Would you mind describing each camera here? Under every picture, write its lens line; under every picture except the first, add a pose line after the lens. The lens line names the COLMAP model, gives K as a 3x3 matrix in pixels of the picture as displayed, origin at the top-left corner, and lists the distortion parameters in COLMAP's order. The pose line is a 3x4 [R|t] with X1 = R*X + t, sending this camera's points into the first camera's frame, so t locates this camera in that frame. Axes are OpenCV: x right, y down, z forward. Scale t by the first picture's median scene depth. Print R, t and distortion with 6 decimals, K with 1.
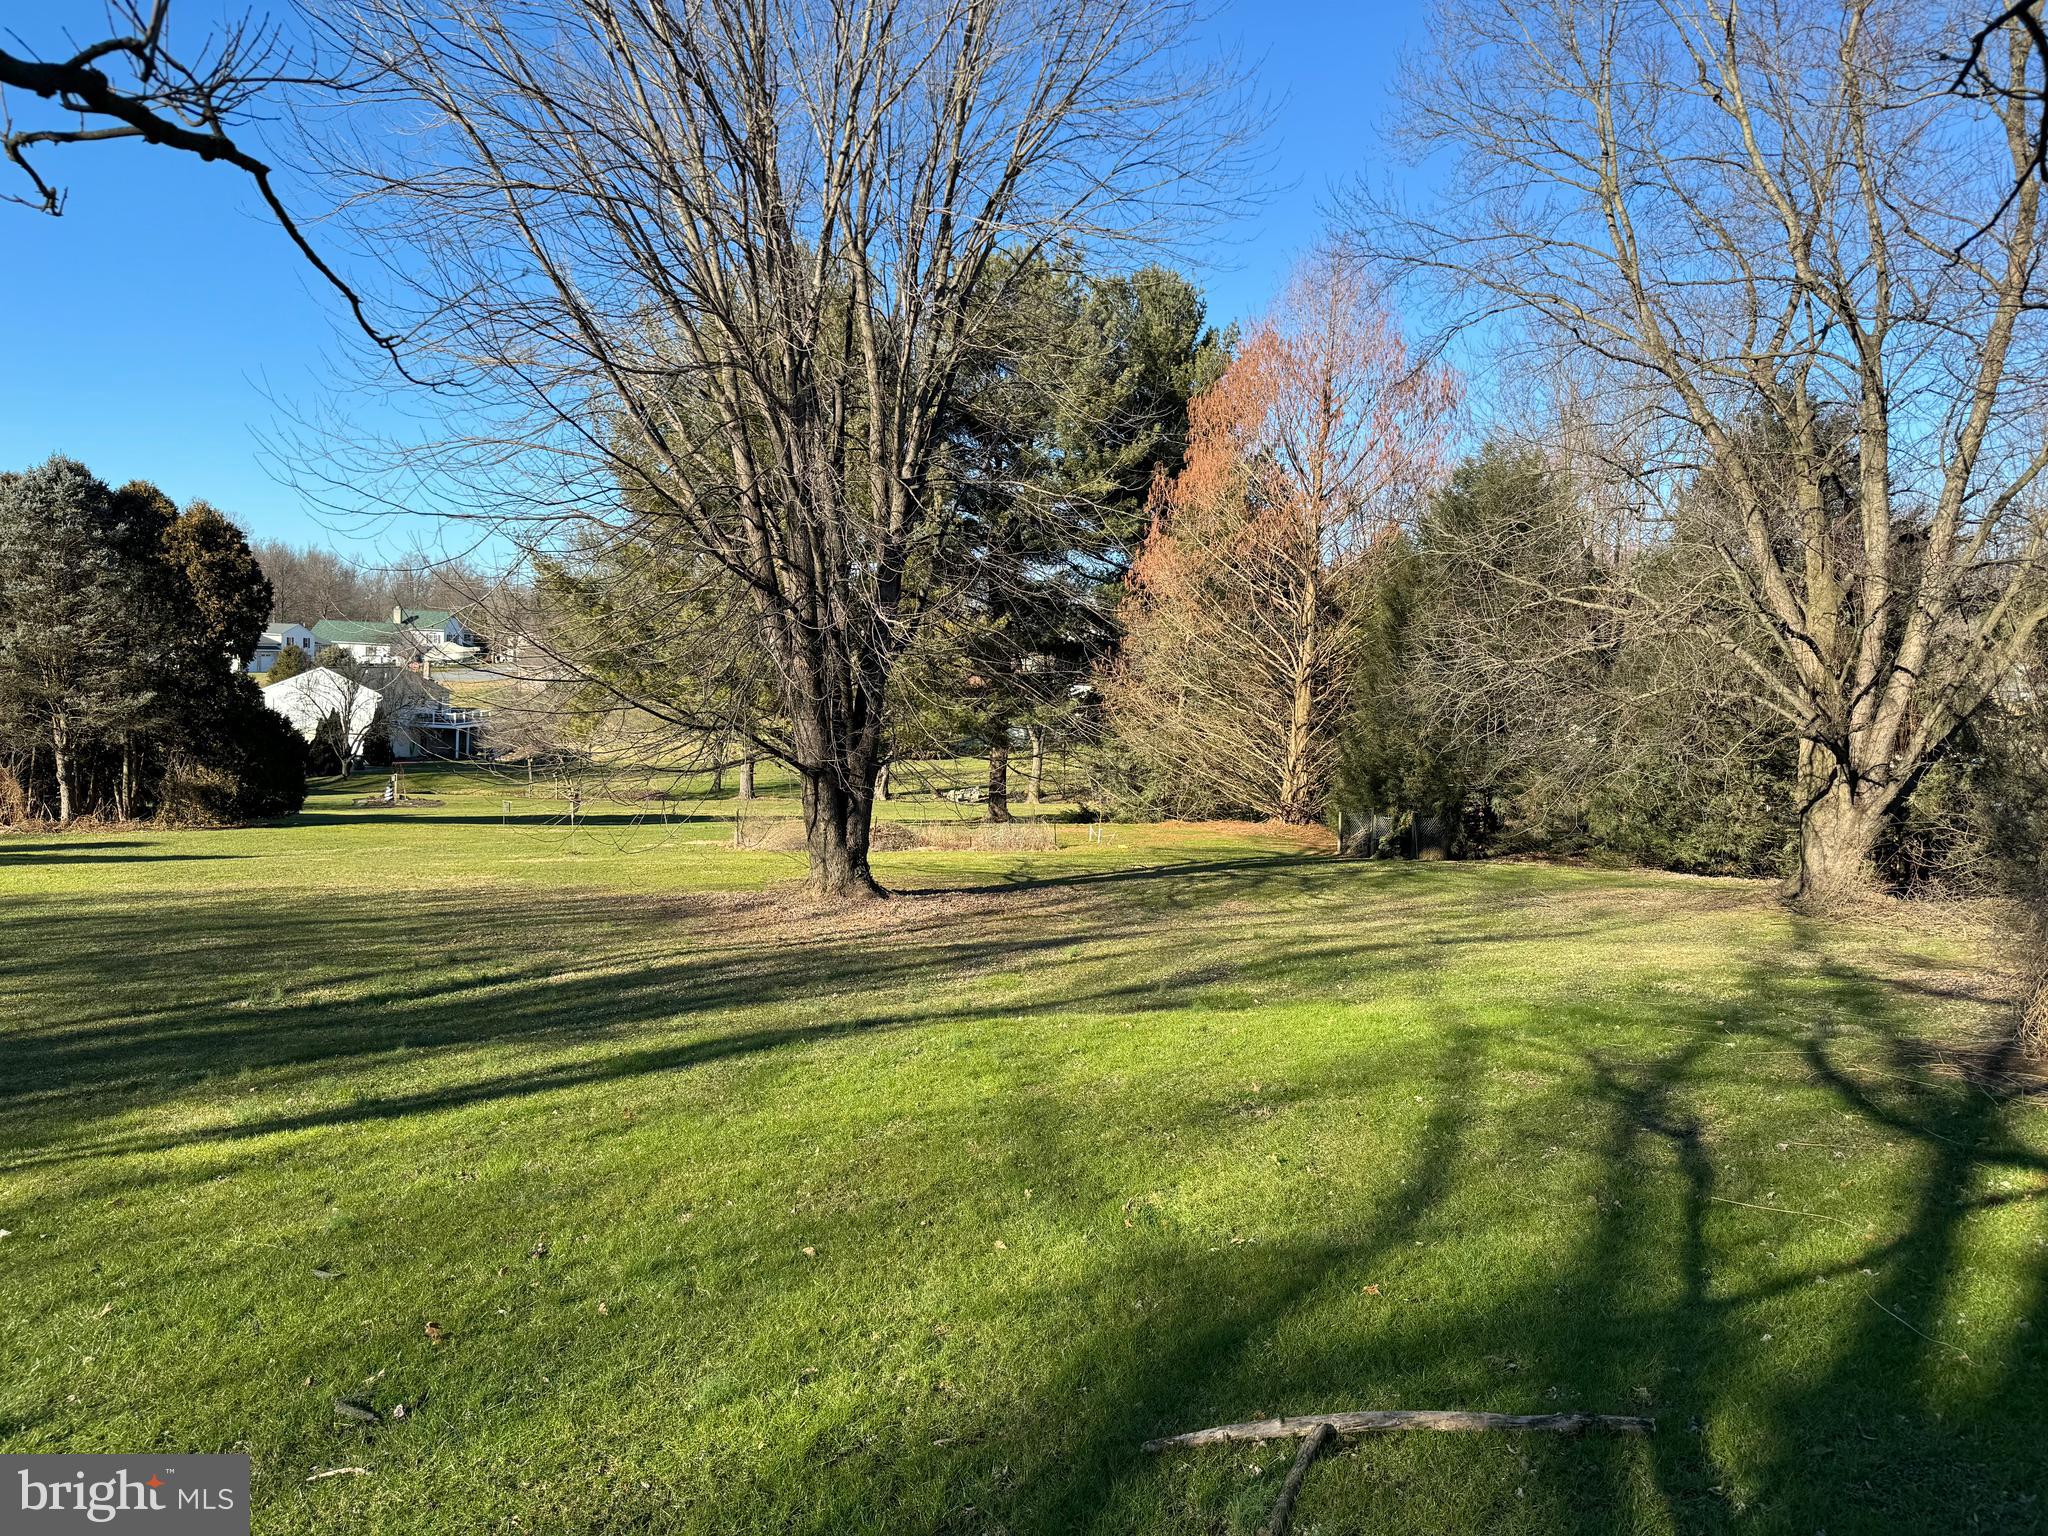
lens RADIAL K [[1430.6, 0, 995.6], [0, 1430.6, 777.3], [0, 0, 1]] dist [0.053928, -0.063894]
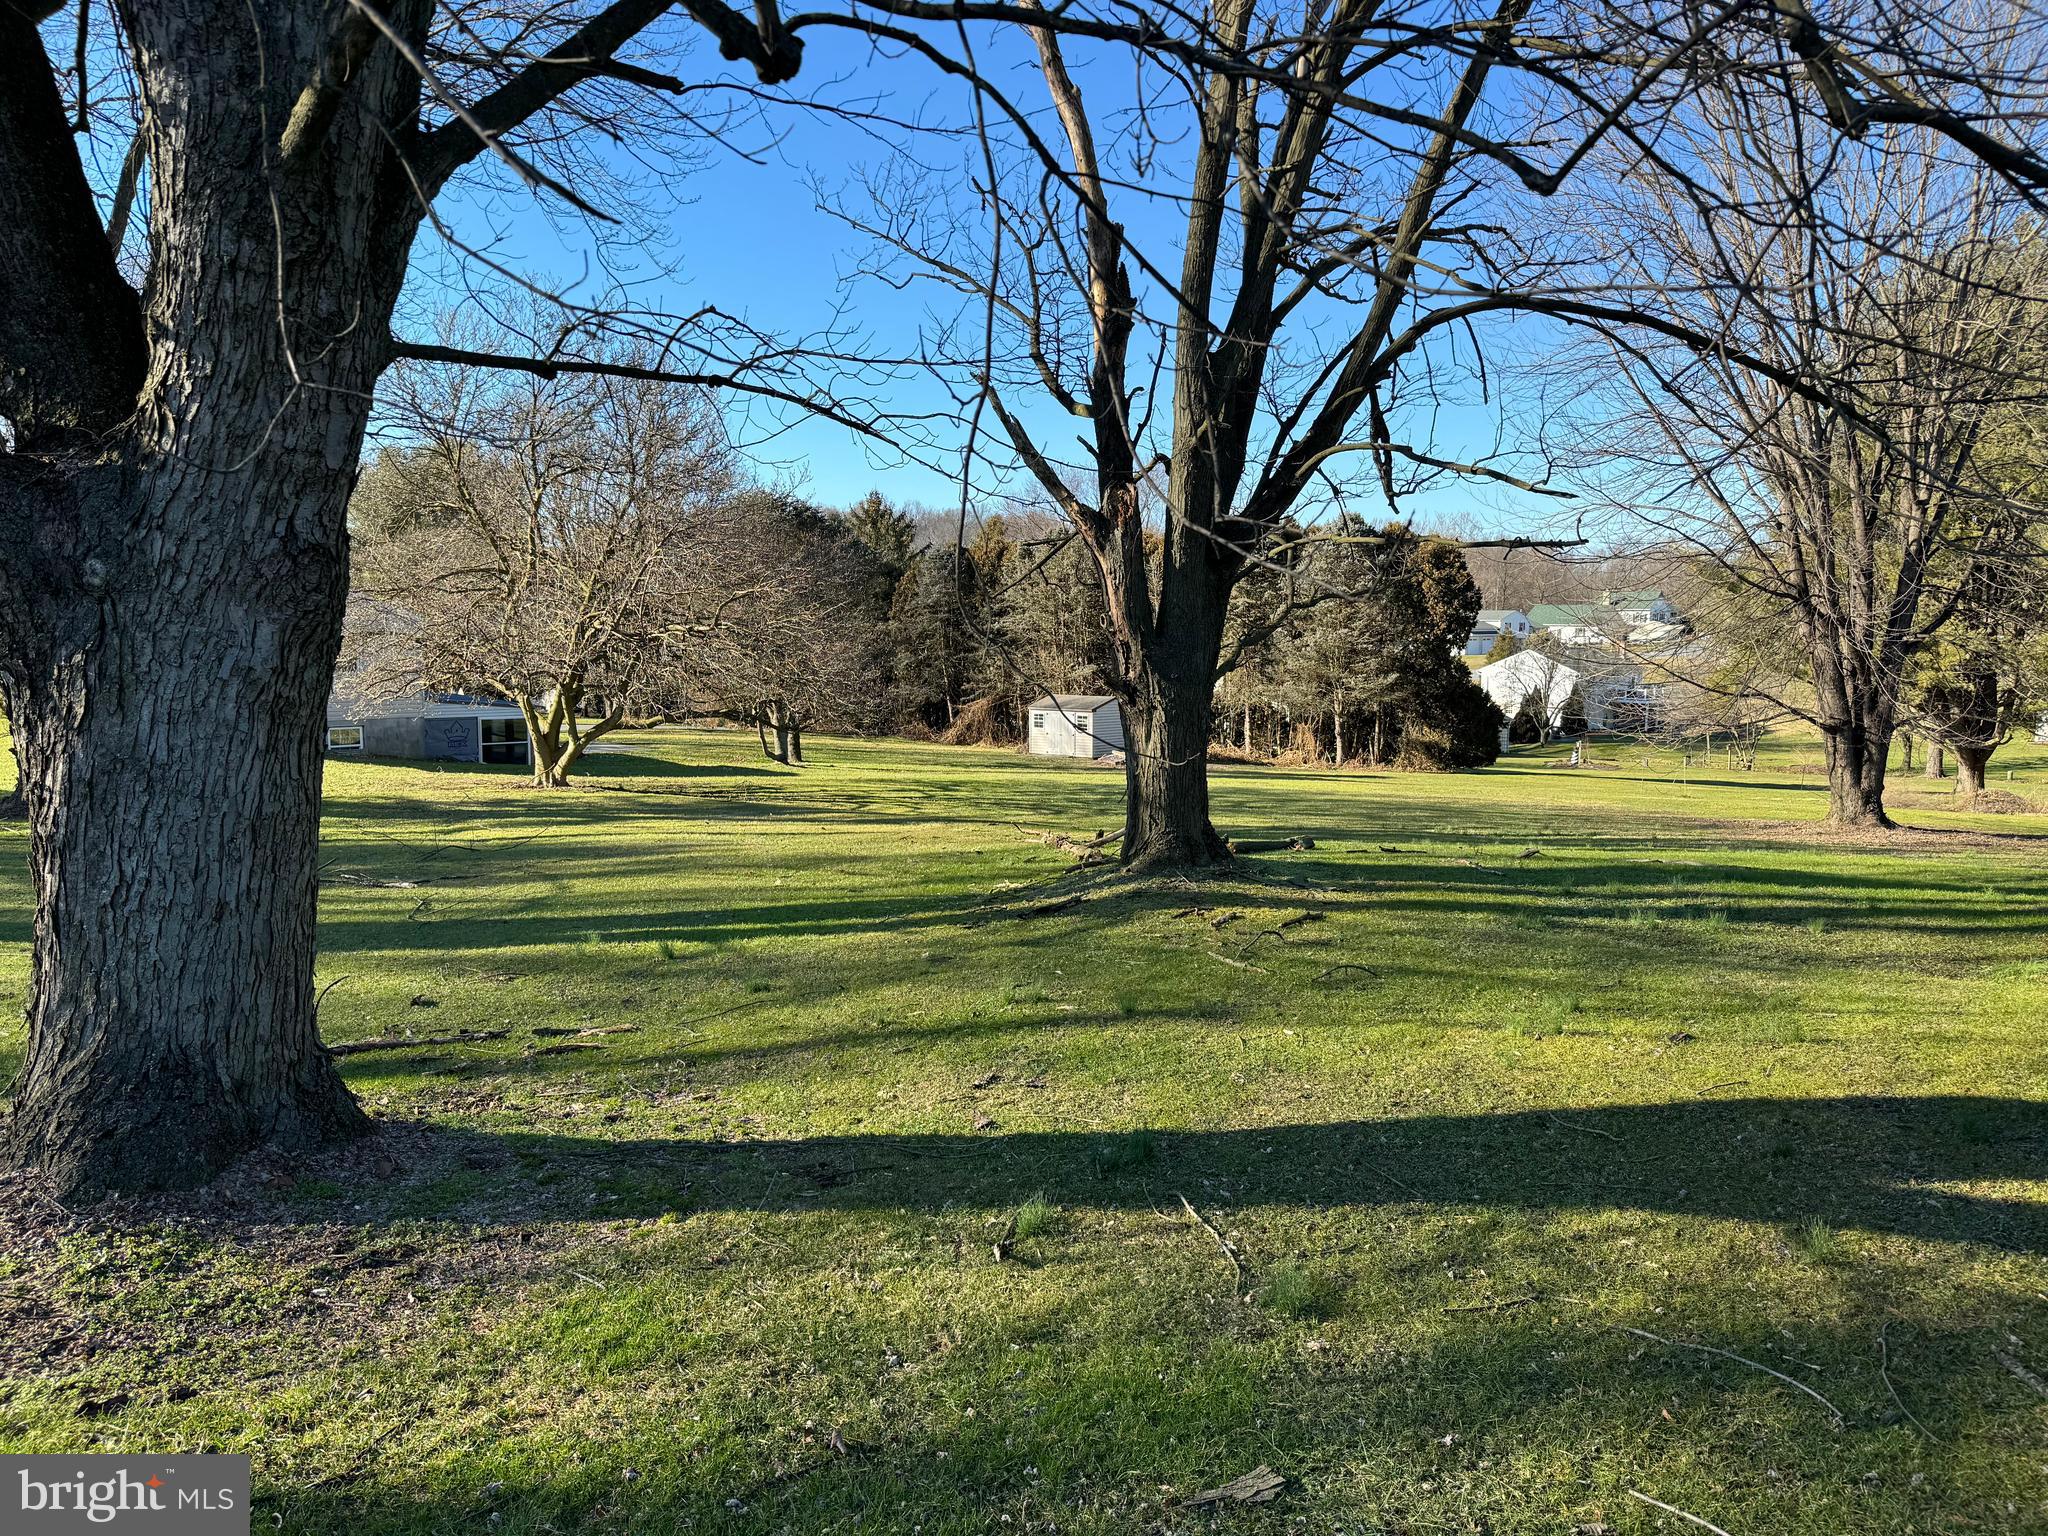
lens RADIAL K [[1430.6, 0, 995.6], [0, 1430.6, 777.3], [0, 0, 1]] dist [0.053928, -0.063894]
pose [[0.697182, 0.043253, -0.715588, 0.144521], [-0.031870, 0.999061, 0.029336, 0.012566], [0.716185, 0.002353, 0.697906, -0.246184]]
